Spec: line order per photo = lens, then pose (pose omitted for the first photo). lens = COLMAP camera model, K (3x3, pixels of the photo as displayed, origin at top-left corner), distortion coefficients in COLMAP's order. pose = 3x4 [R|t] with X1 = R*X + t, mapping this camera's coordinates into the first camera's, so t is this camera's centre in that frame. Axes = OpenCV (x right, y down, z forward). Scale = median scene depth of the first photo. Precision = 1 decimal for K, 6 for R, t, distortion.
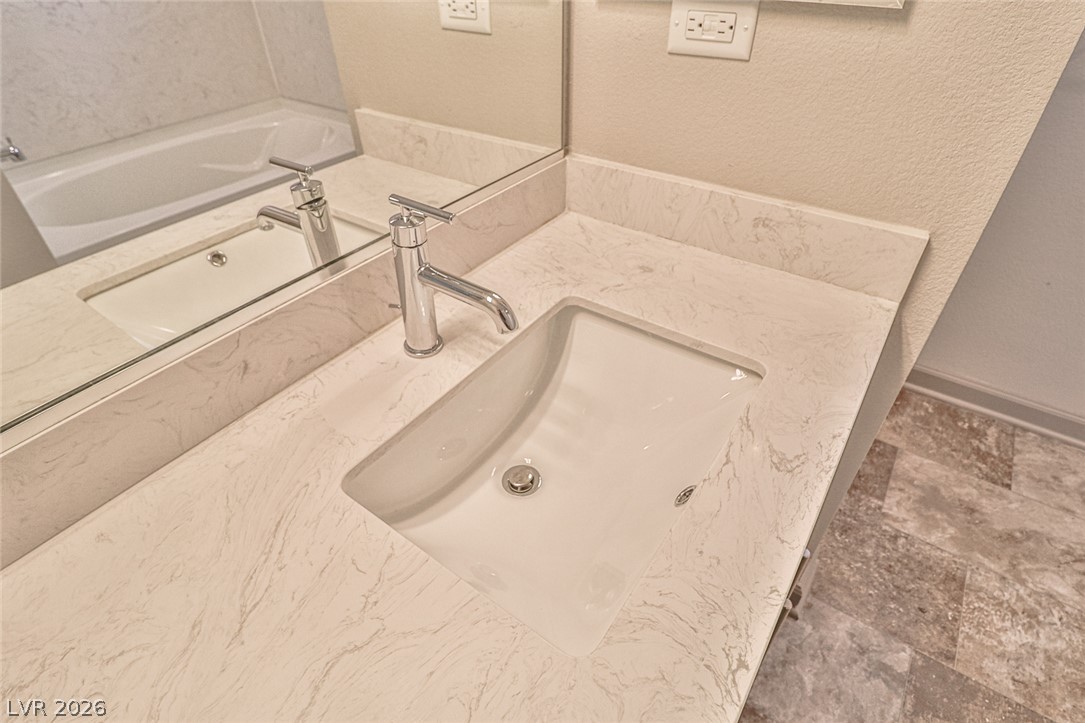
lens RADIAL K [[554.1, 0, 550.1], [0, 554.1, 366.5], [0, 0, 1]] dist [0.005265, -0.007281]
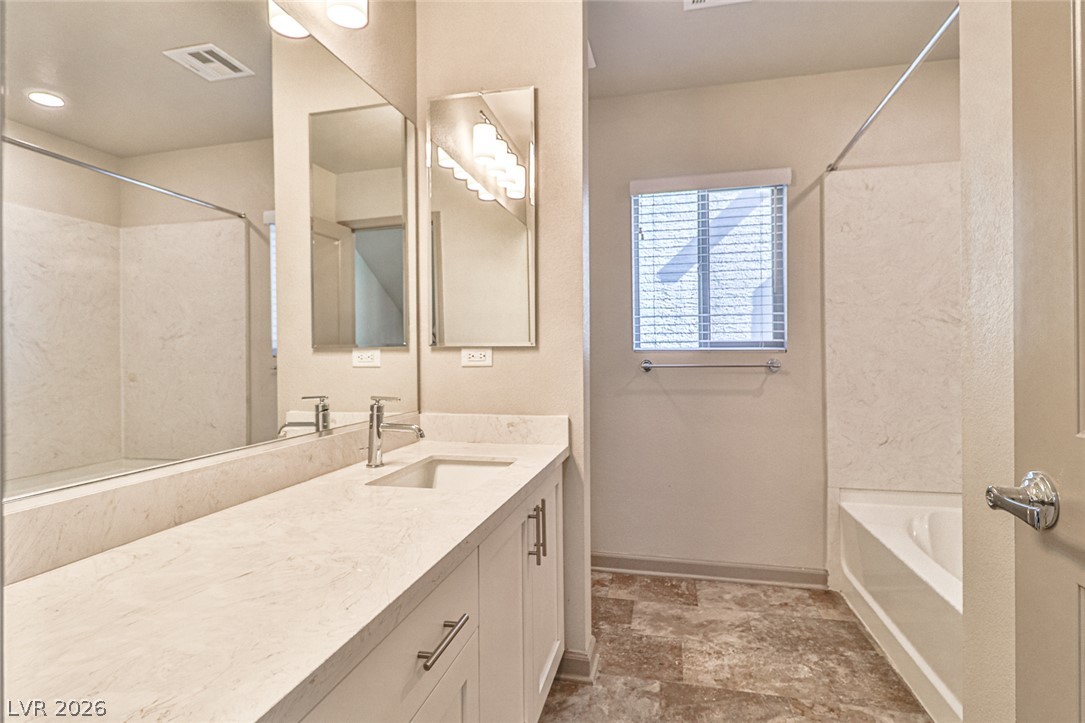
lens RADIAL K [[554.1, 0, 540.8], [0, 554.1, 357.7], [0, 0, 1]] dist [0.005265, -0.007281]
pose [[0.928649, 0.003923, 0.370939, -0.221600], [0.231394, 0.775437, -0.587498, 0.550159], [-0.289945, 0.631412, 0.719201, -0.540482]]
